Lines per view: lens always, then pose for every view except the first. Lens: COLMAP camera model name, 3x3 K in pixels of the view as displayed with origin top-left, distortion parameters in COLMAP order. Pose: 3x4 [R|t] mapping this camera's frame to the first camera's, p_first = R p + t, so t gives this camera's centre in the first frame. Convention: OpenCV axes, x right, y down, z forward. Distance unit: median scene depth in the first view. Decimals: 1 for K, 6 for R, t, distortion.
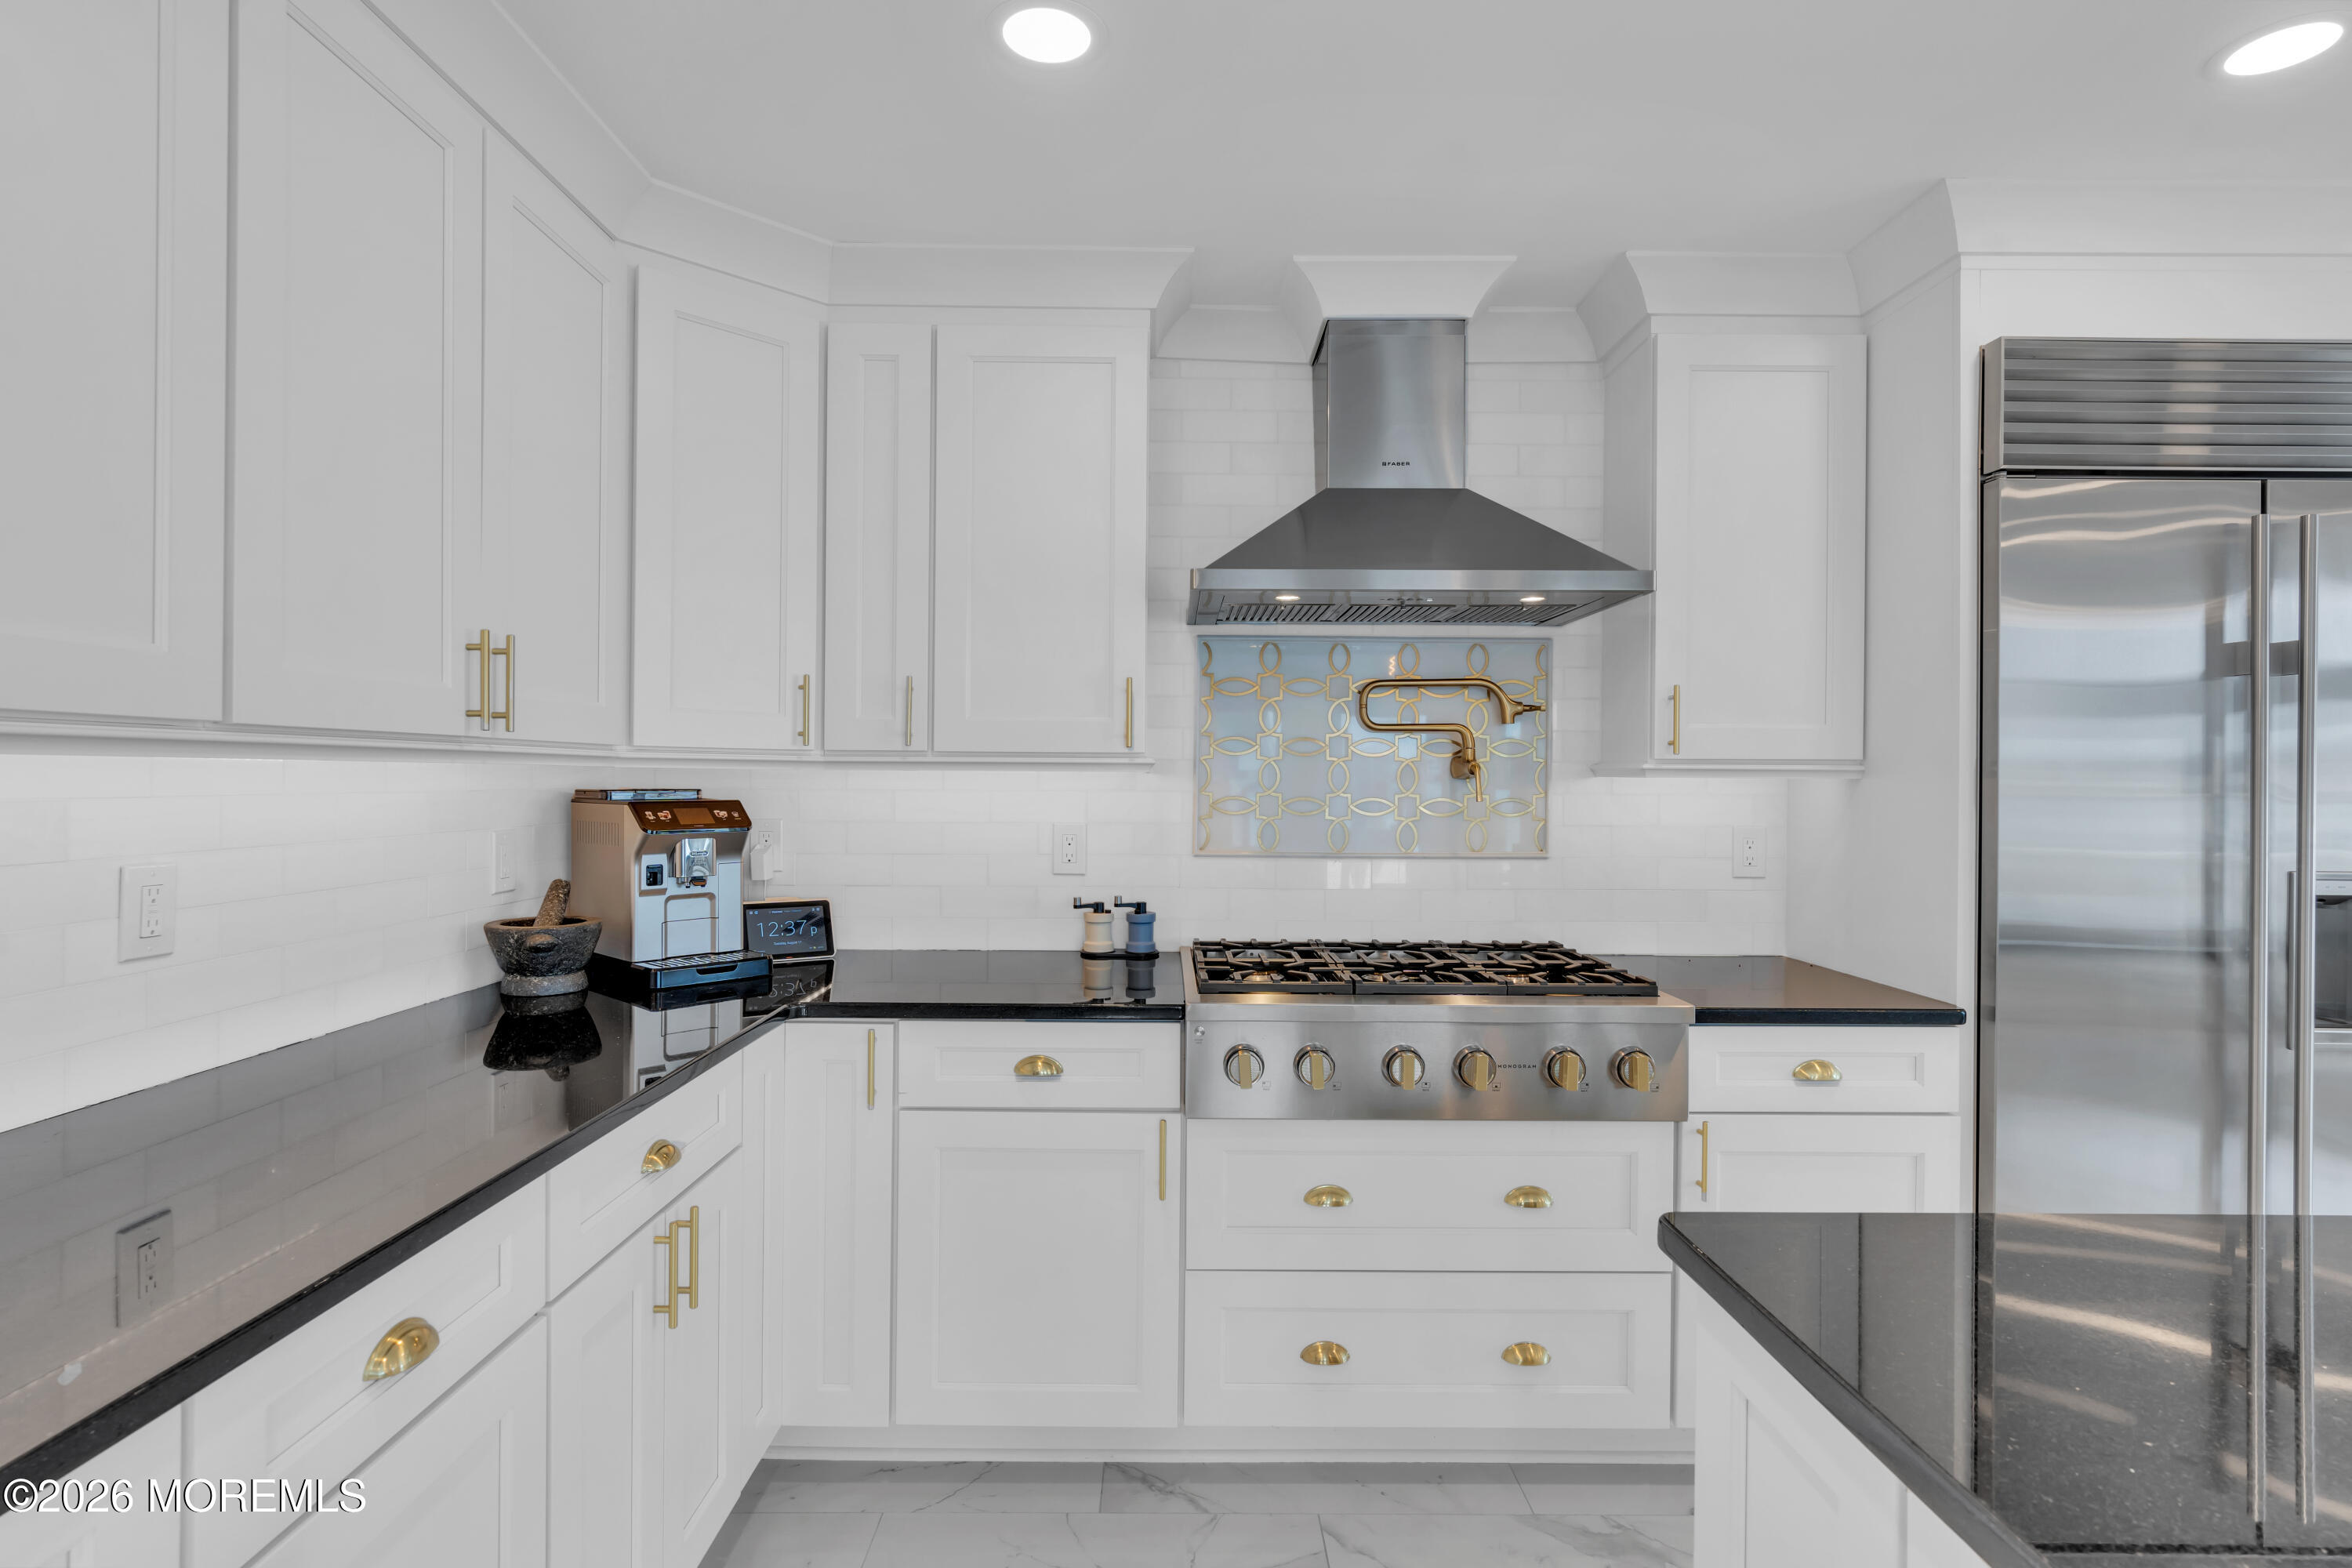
lens RADIAL K [[1204.5, 0, 1176.0], [0, 1204.5, 784.0], [0, 0, 1]] dist [0.002610, 0.000285]
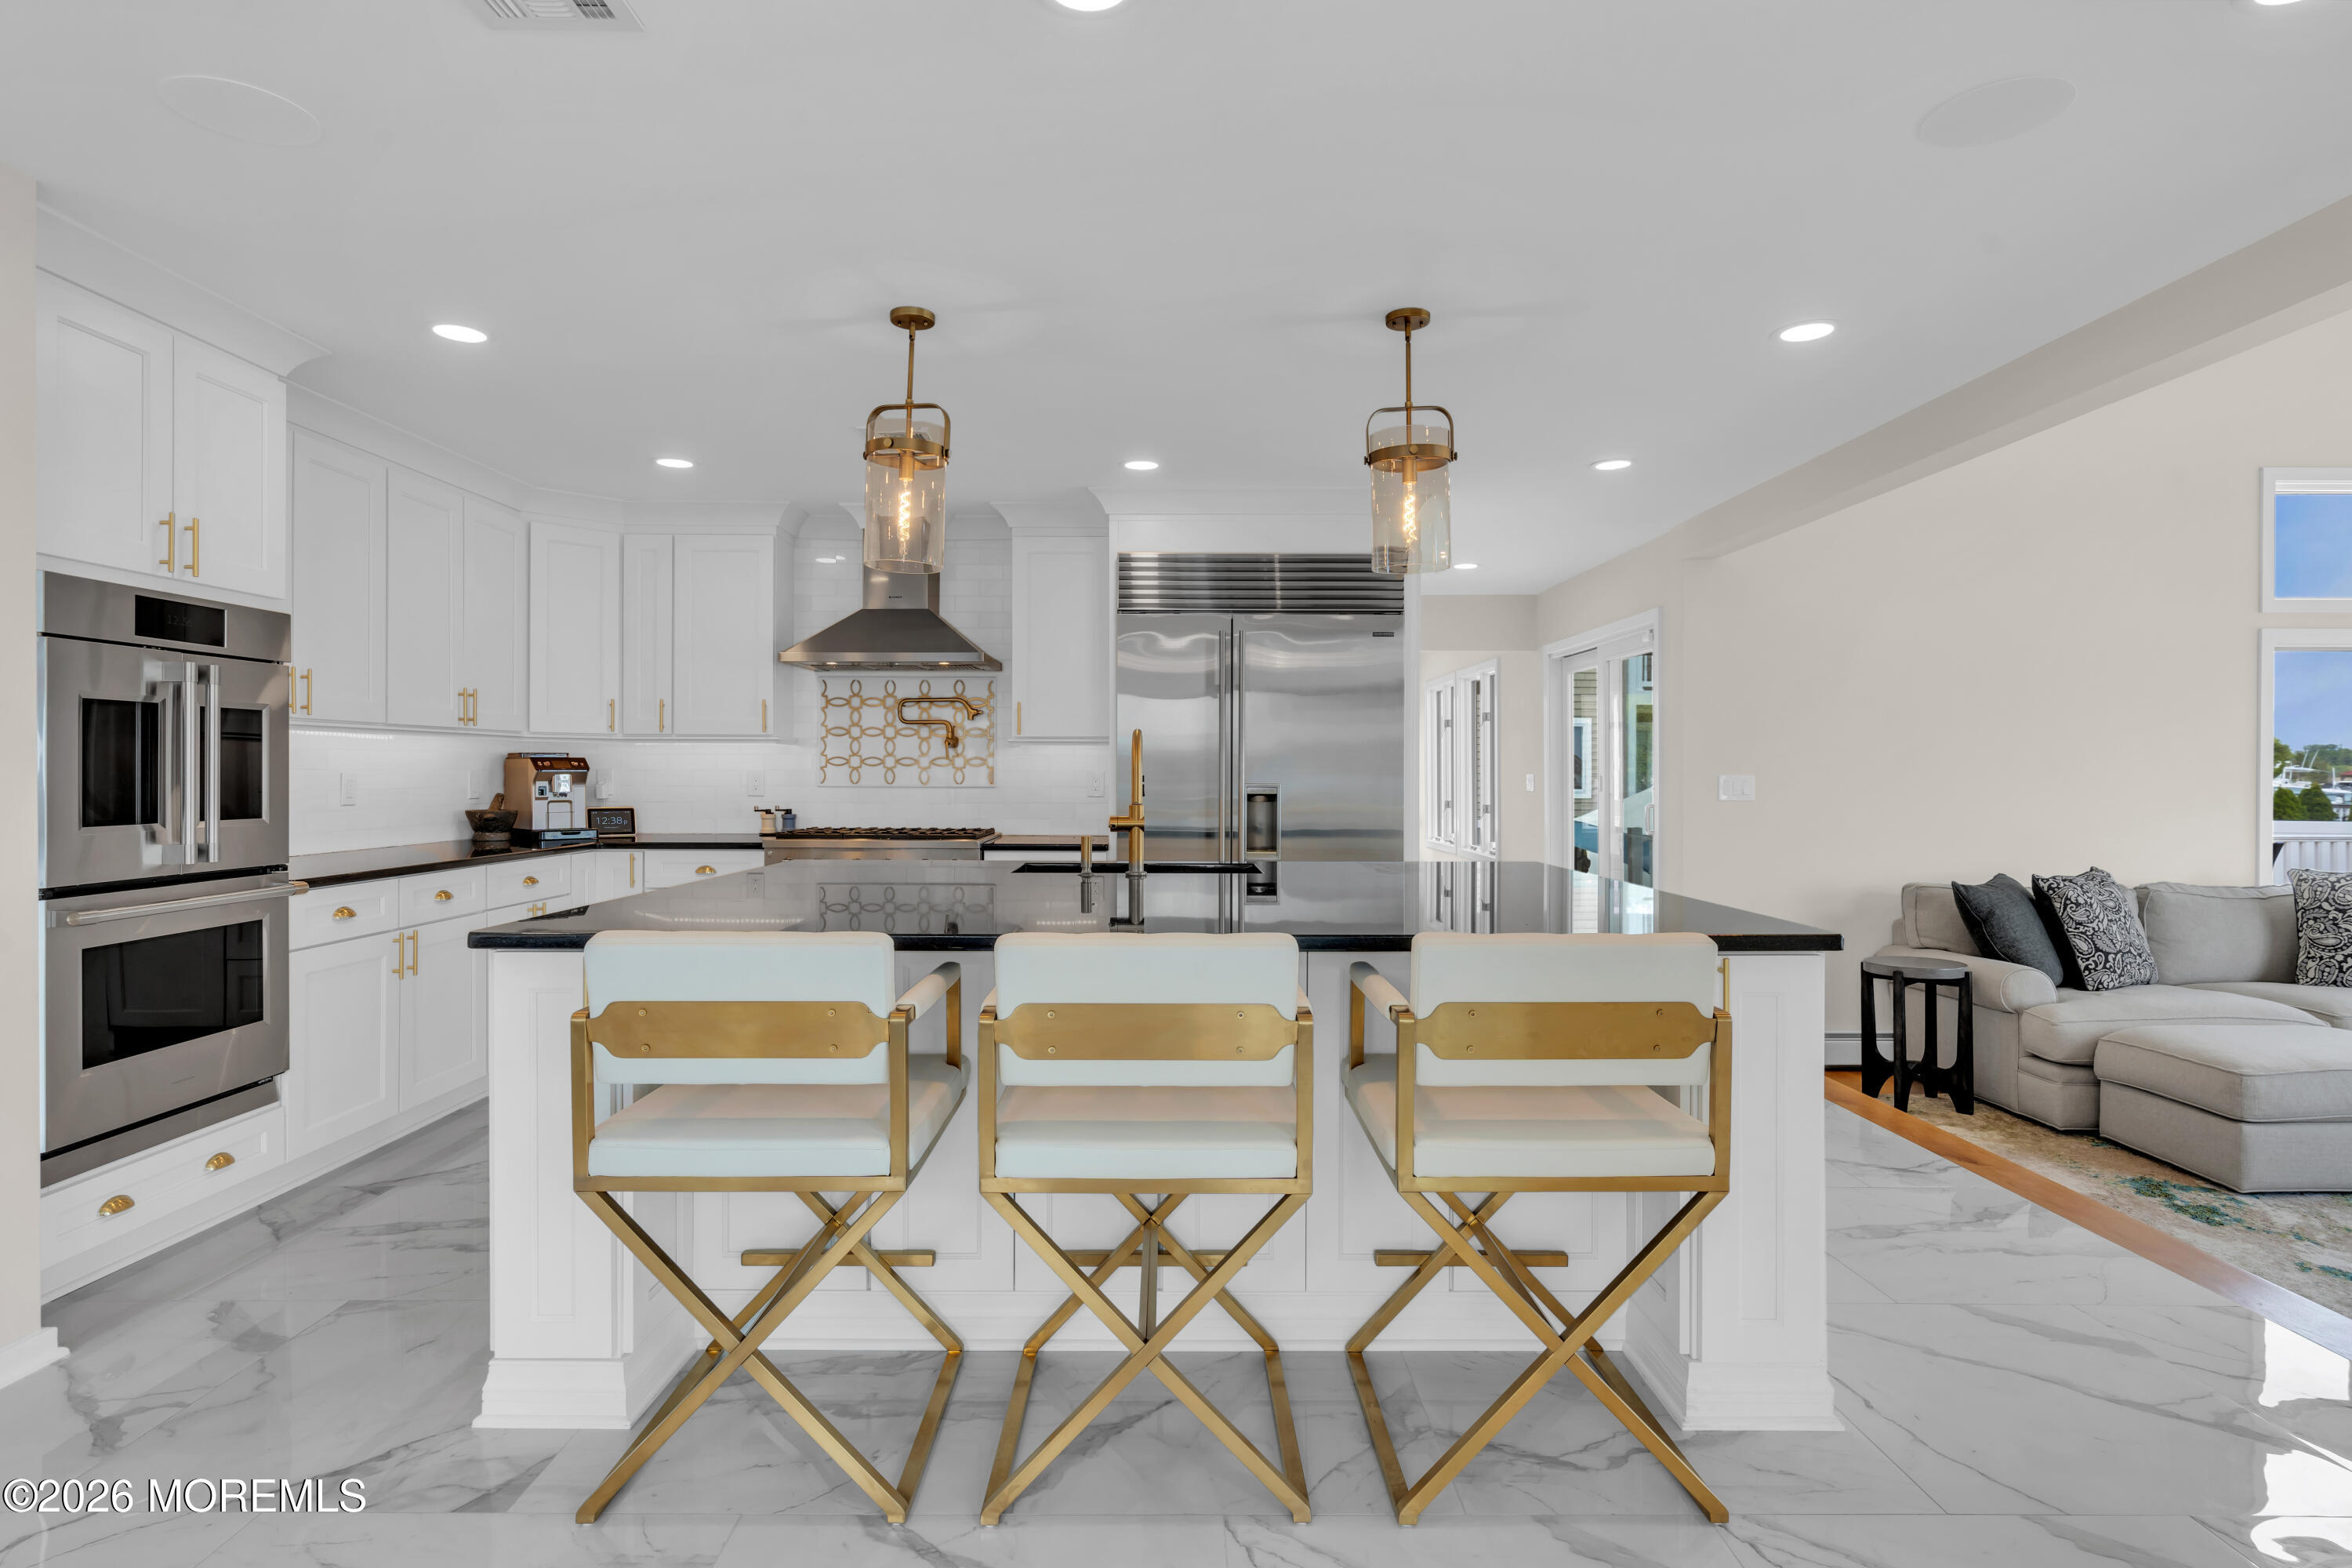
lens RADIAL K [[1213.4, 0, 1160.9], [0, 1213.4, 779.3], [0, 0, 1]] dist [-0.002903, 0.001396]
pose [[0.999987, -0.003829, 0.003348, 0.664269], [0.003813, 0.999981, 0.004903, 0.046077], [-0.003366, -0.004891, 0.999982, -1.173367]]
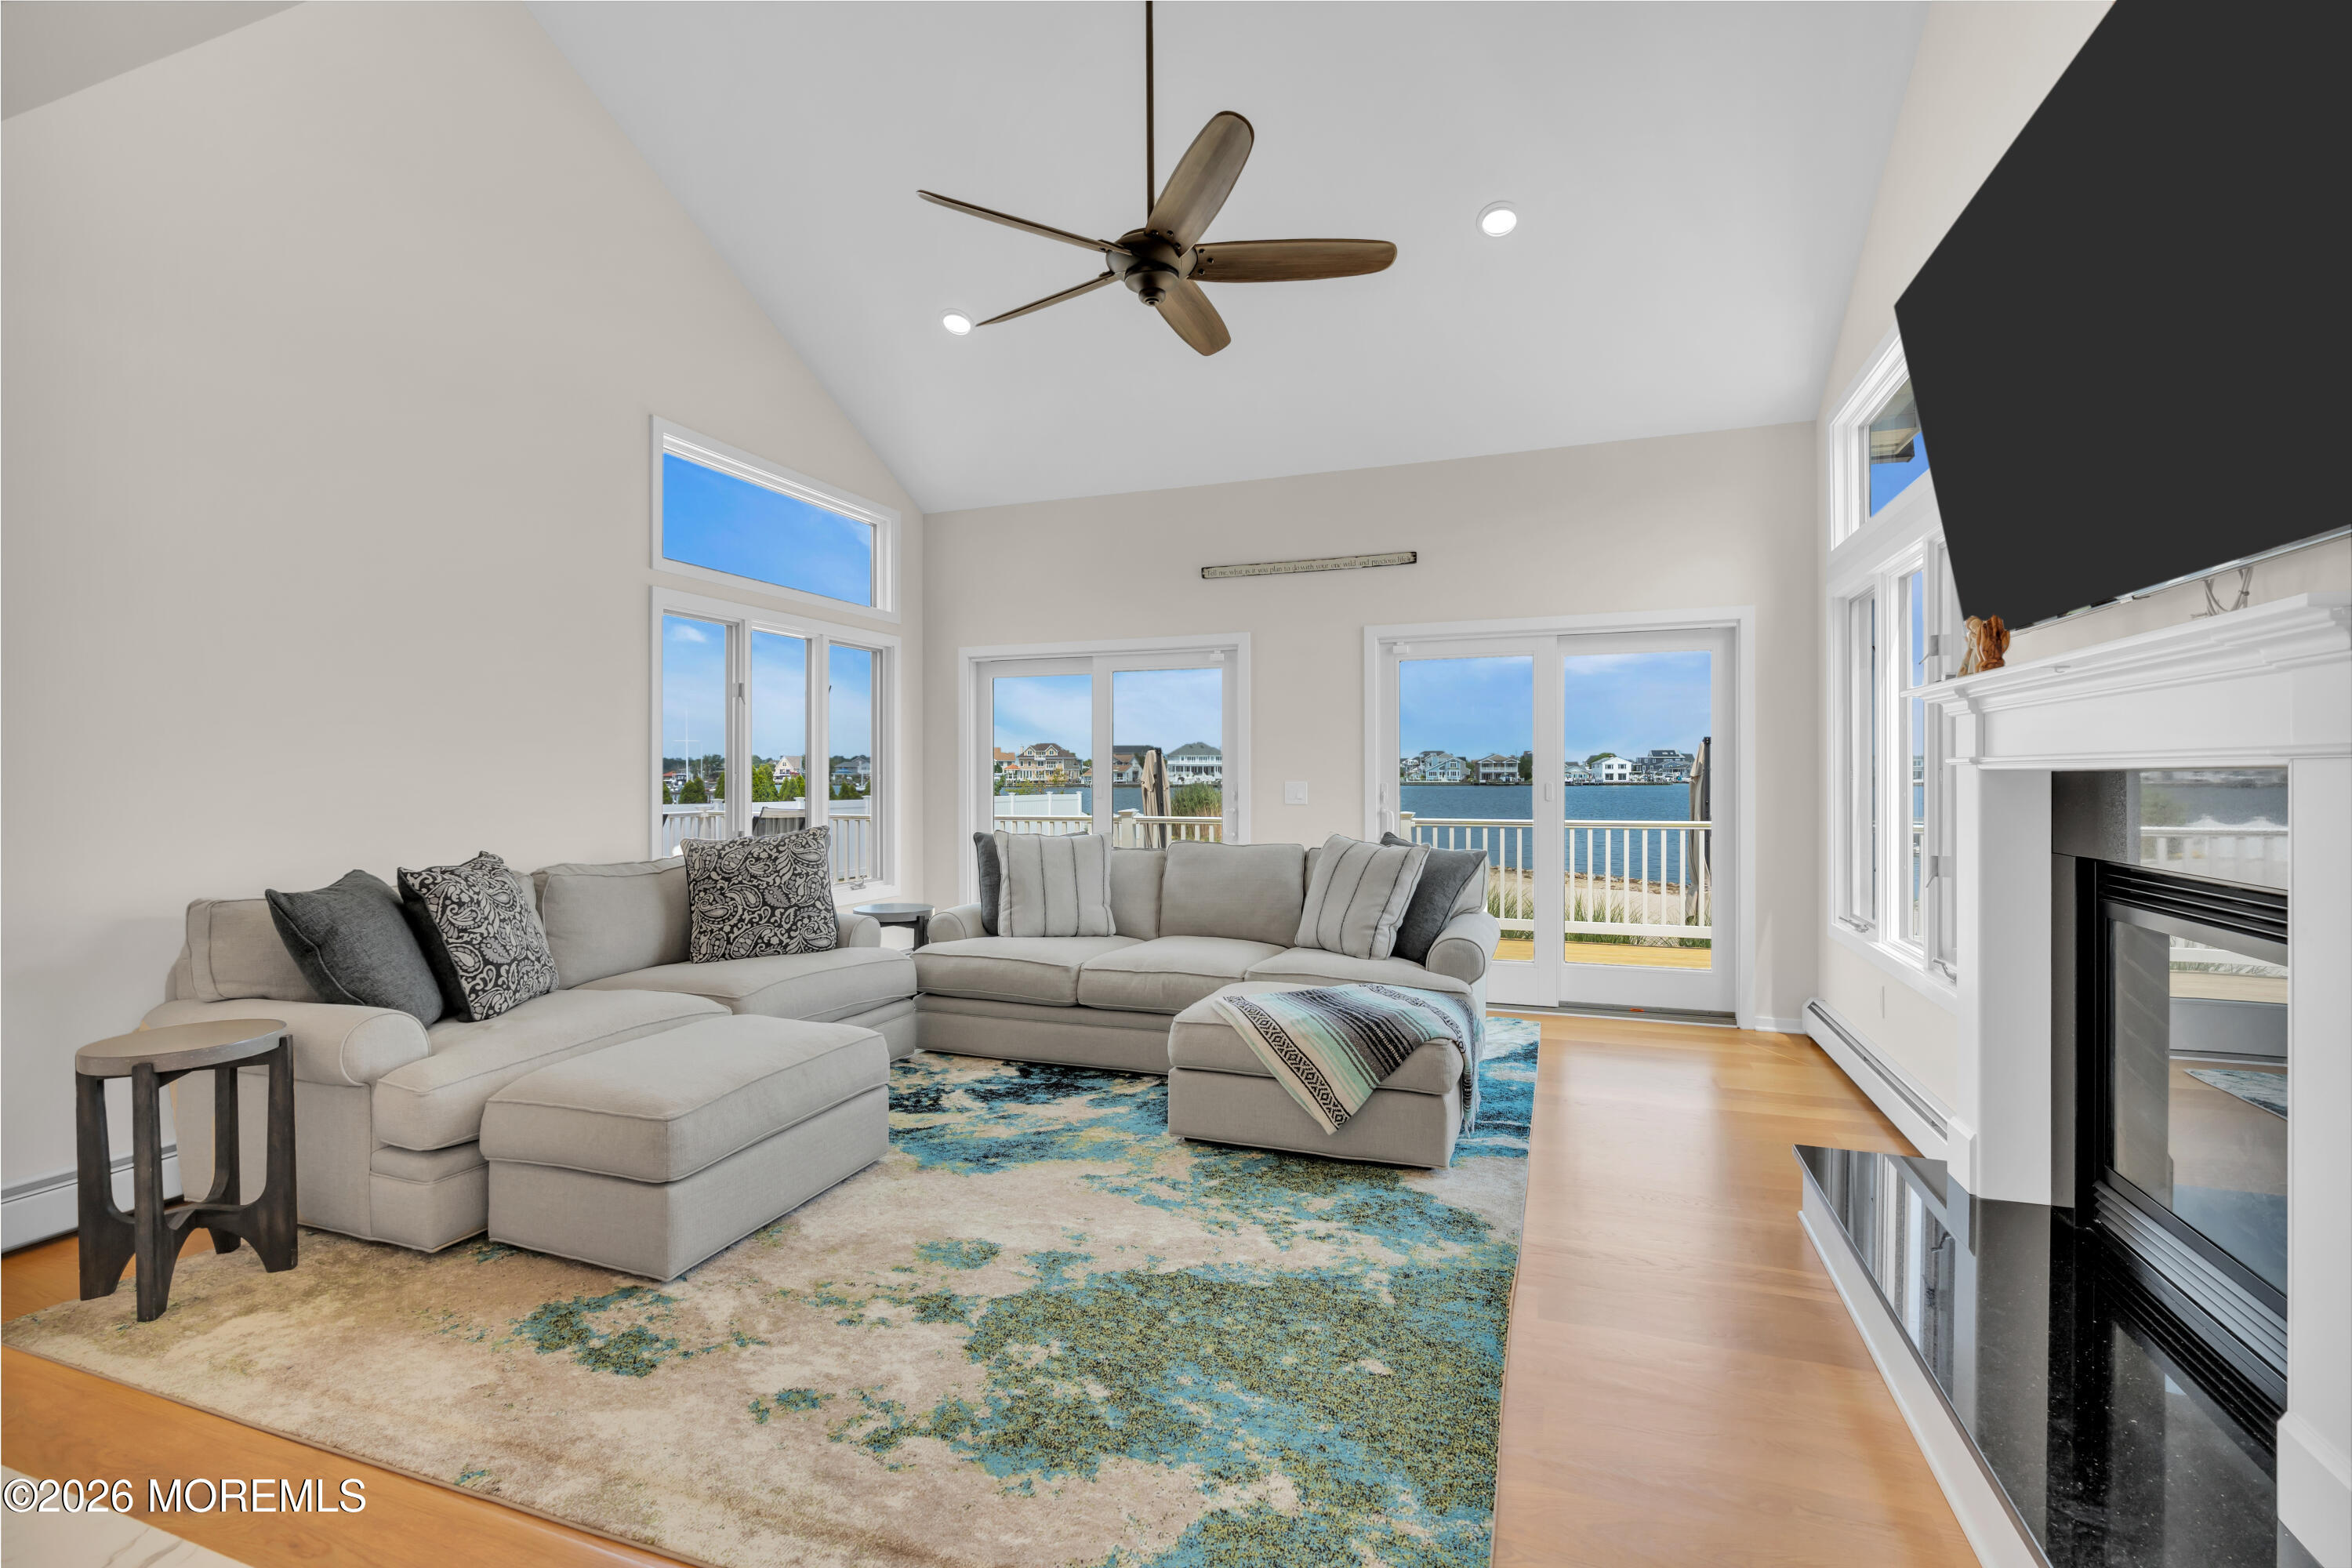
lens RADIAL K [[1056.6, 0, 1173.6], [0, 1056.6, 779.1], [0, 0, 1]] dist [-0.007304, 0.000001]
pose [[0.336246, -0.006956, 0.941748, 1.290447], [0.001346, 0.999975, 0.006905, 0.111705], [-0.941773, -0.001055, 0.336248, -0.399438]]
